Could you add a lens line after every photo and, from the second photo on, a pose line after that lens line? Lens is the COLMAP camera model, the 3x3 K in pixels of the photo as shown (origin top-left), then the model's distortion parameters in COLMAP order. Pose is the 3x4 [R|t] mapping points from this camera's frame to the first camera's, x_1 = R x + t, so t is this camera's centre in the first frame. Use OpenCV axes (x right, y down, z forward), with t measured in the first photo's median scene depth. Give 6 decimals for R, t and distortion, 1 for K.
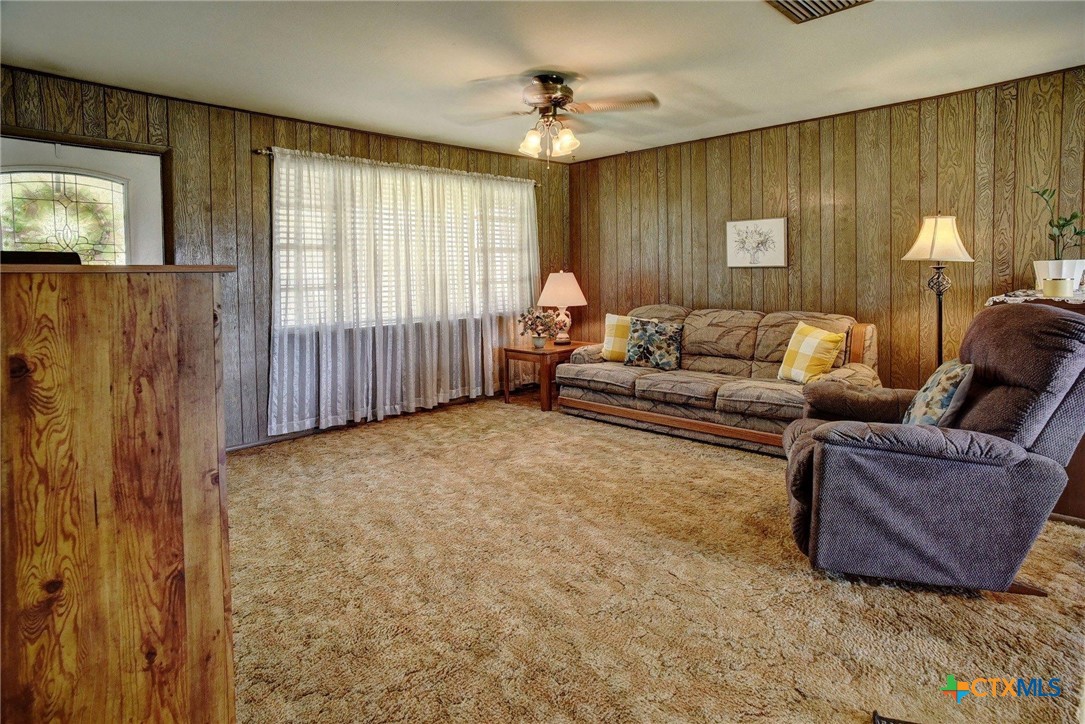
lens RADIAL K [[557.8, 0, 568.8], [0, 557.8, 344.9], [0, 0, 1]] dist [-0.043256, 0.022046]
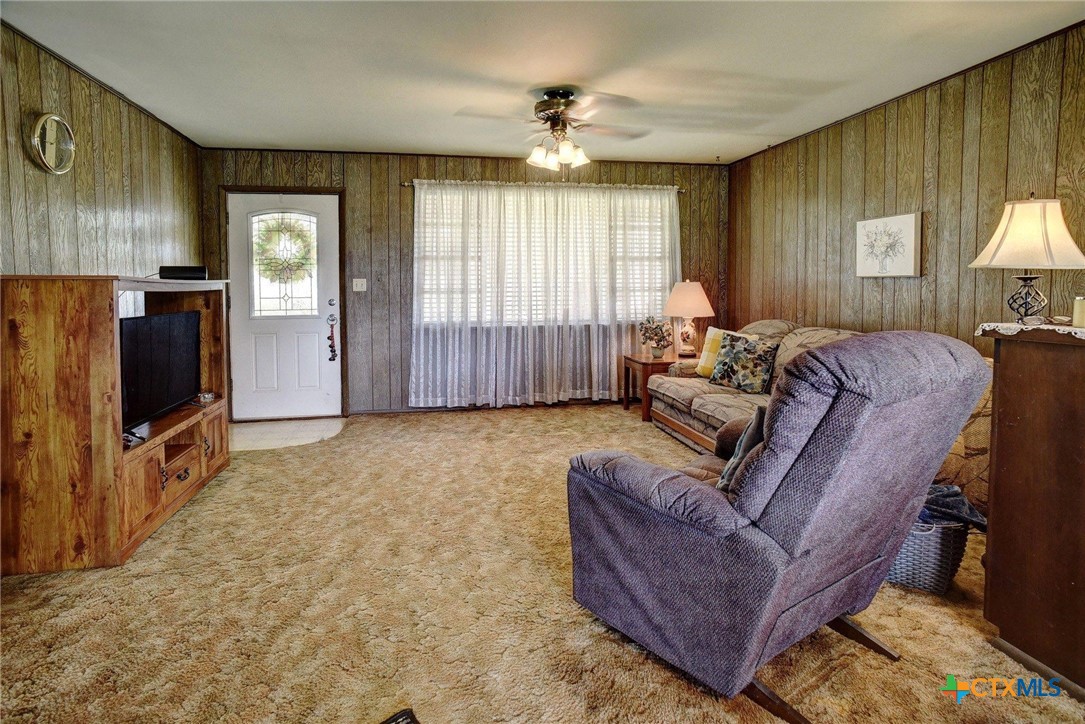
lens RADIAL K [[557.8, 0, 543.7], [0, 557.8, 370.1], [0, 0, 1]] dist [-0.043256, 0.022046]
pose [[0.830370, 0.096221, -0.548841, 0.424376], [-0.079617, 0.995359, 0.054047, -0.014395], [0.551495, -0.001182, 0.834177, 0.091361]]
